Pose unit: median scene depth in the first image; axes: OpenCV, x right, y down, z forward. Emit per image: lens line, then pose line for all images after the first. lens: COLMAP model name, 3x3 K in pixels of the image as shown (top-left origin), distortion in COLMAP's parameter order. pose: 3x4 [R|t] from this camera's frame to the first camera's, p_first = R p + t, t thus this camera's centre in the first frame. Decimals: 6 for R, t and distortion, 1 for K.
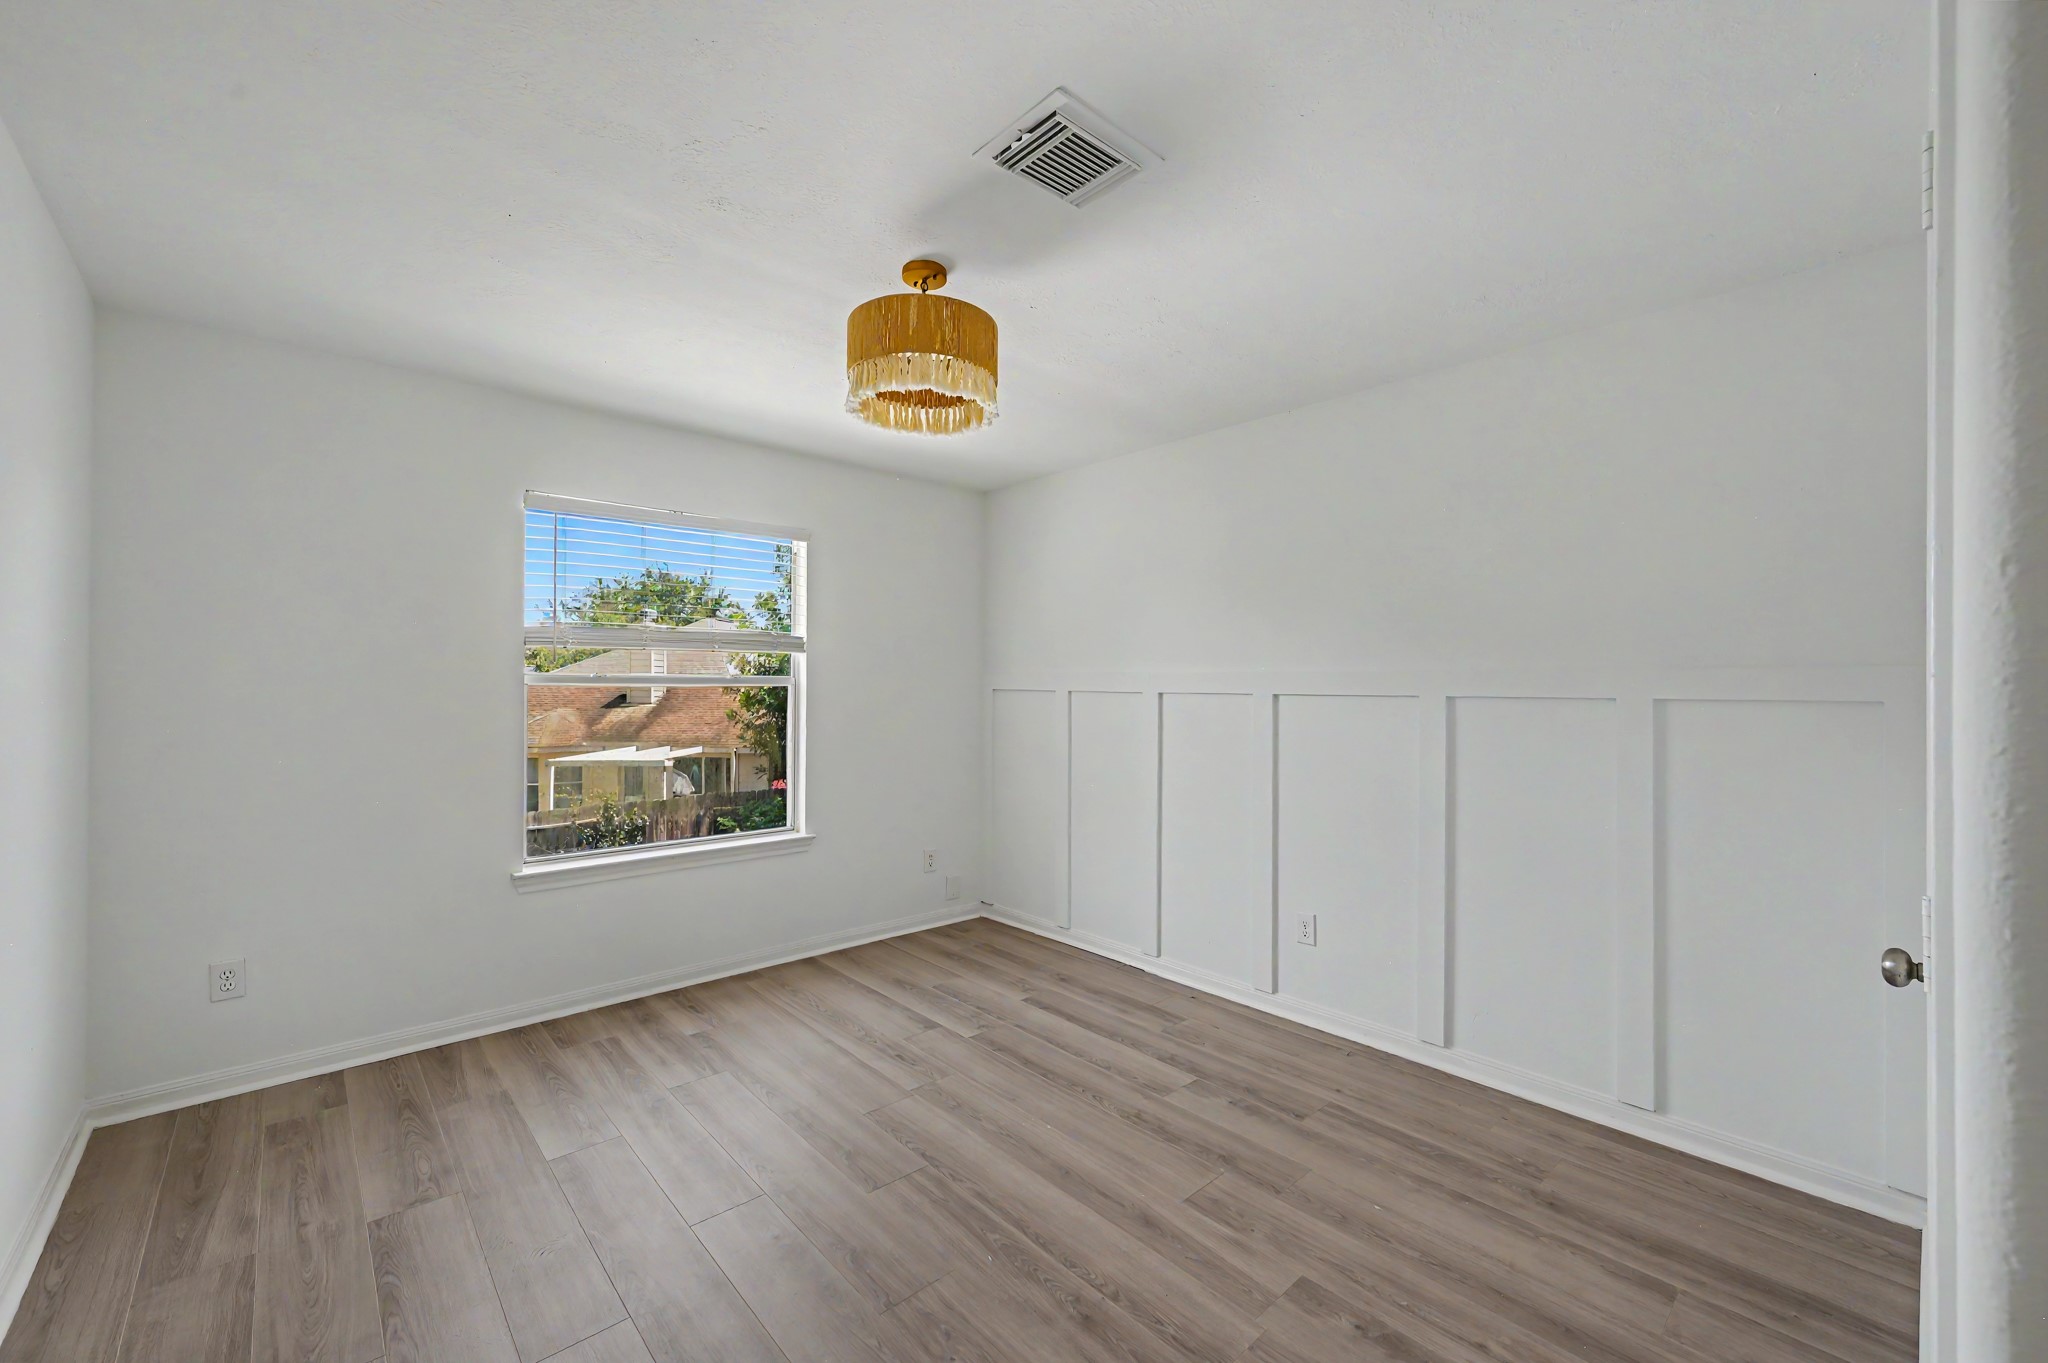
lens RADIAL K [[815.5, 0, 1025.6], [0, 815.5, 689.1], [0, 0, 1]] dist [0.000076, 0.000259]
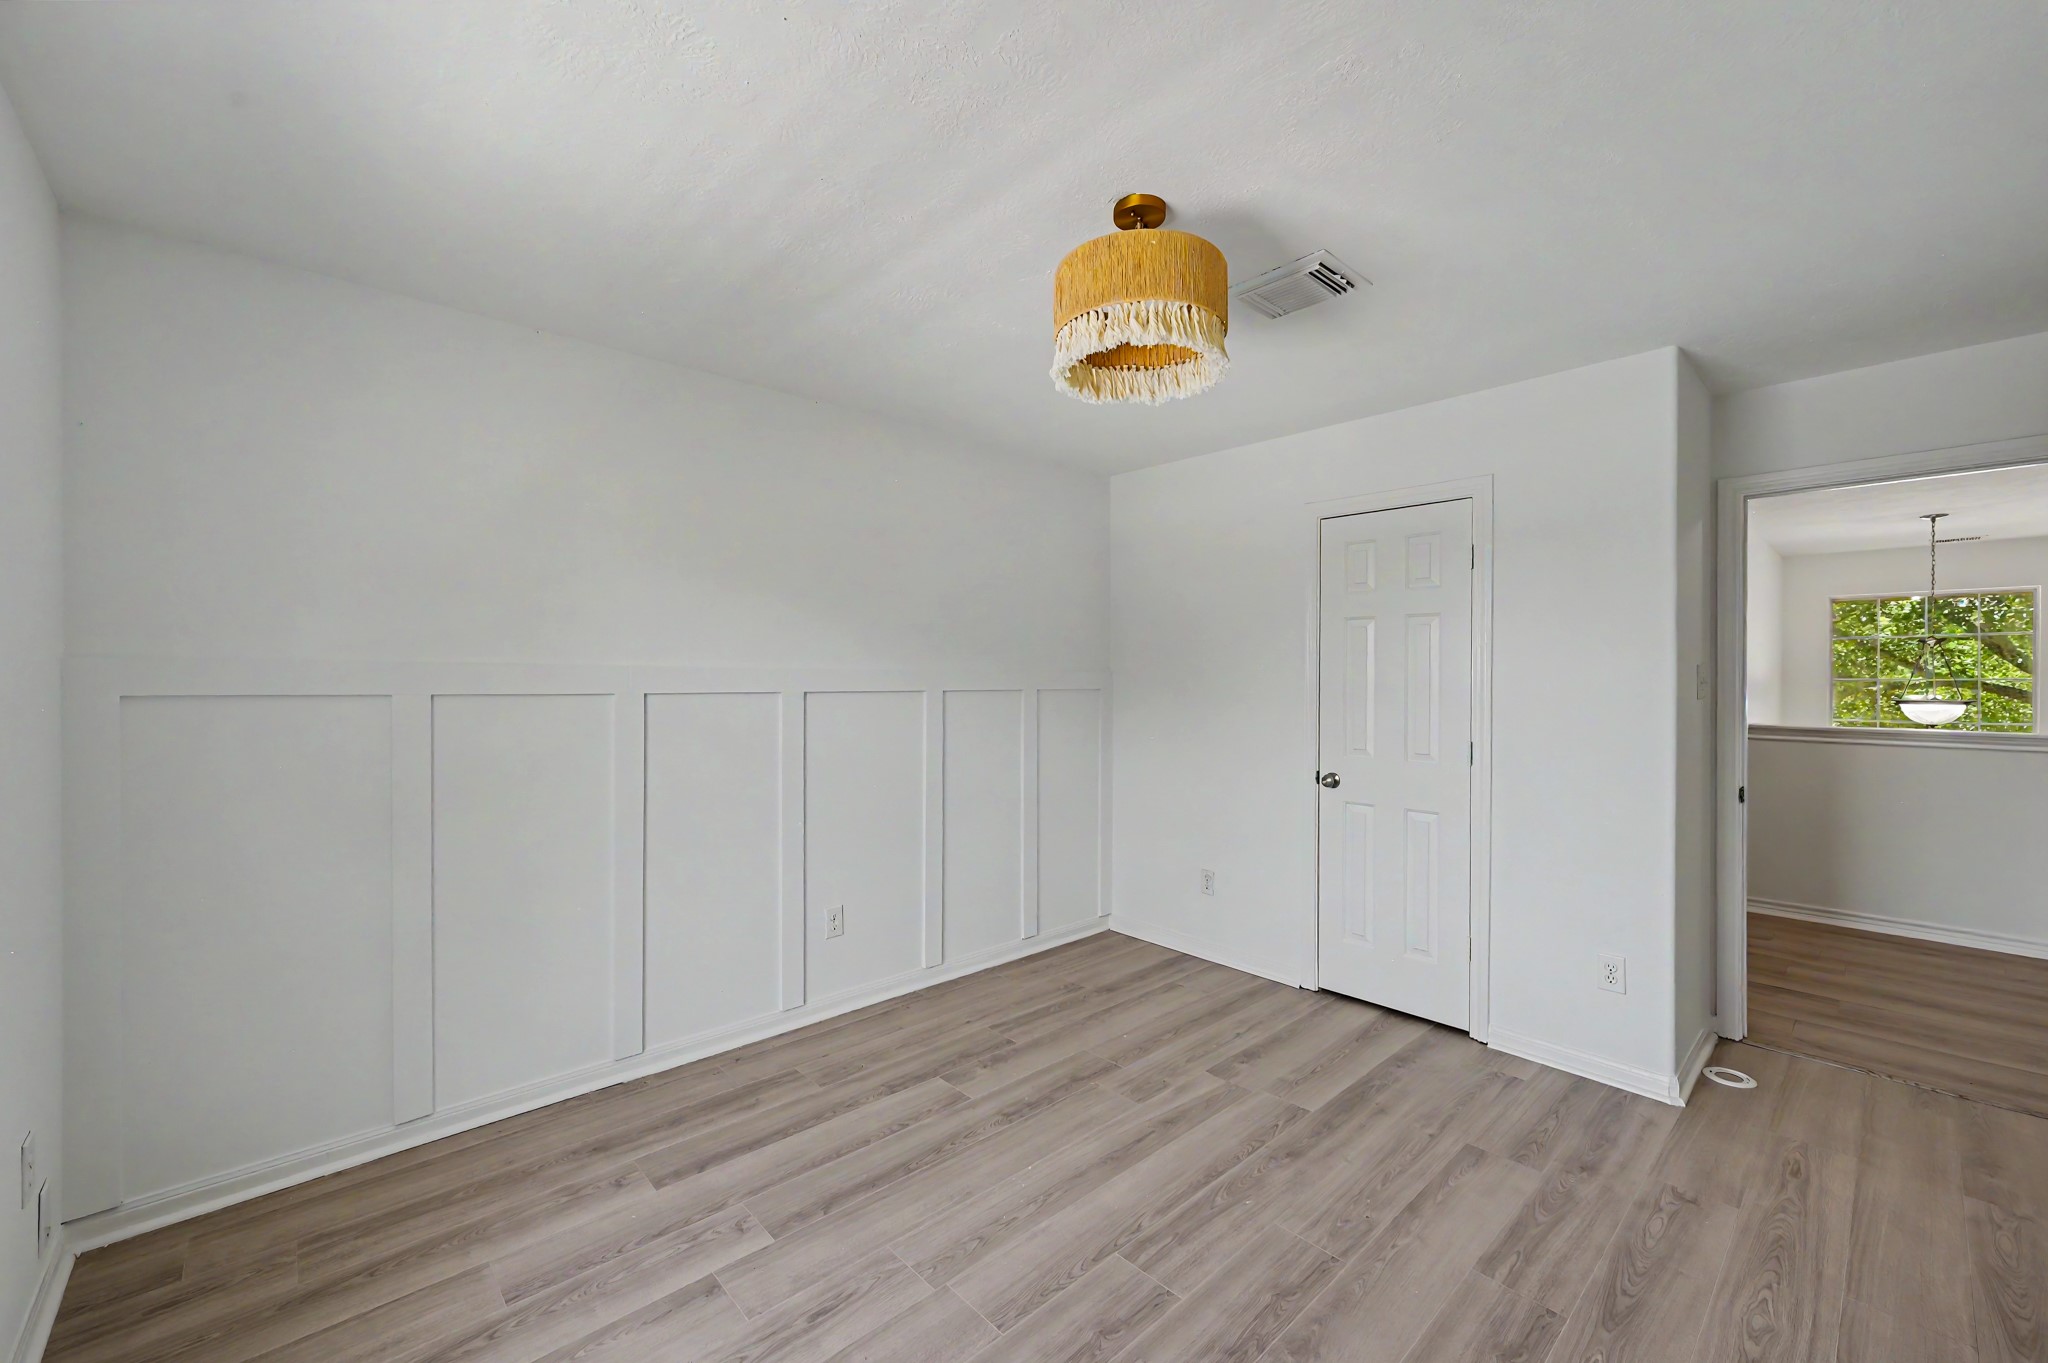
lens RADIAL K [[815.5, 0, 1025.6], [0, 815.5, 689.1], [0, 0, 1]] dist [0.000076, 0.000259]
pose [[-0.012282, -0.019080, 0.999743, -0.756390], [-0.001055, 0.999818, 0.019068, -0.019801], [-0.999924, -0.000821, -0.012300, 0.869201]]
